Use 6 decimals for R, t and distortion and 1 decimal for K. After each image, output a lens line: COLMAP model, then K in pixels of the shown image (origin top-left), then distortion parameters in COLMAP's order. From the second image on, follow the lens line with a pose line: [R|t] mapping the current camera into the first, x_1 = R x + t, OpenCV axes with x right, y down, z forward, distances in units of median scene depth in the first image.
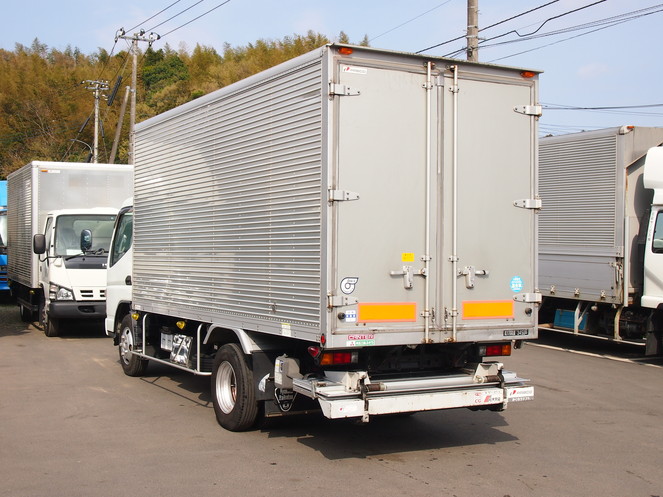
lens RADIAL K [[937.3, 0, 331.5], [0, 937.3, 248.5], [0, 0, 1]] dist [0.017123, 0.023927]
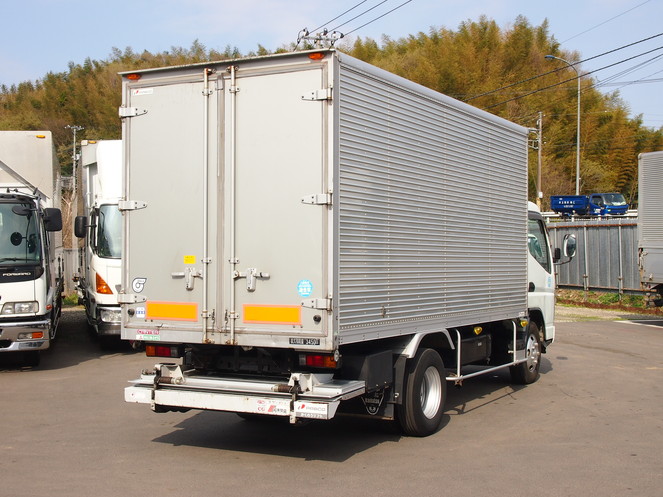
lens RADIAL K [[953.0, 0, 331.5], [0, 953.0, 248.5], [0, 0, 1]] dist [0.004289, 0.000095]
pose [[0.539492, -0.015824, -0.841842, 1.042041], [0.011260, 0.999870, -0.011579, 0.010941], [0.841915, -0.003233, 0.539600, 0.548908]]
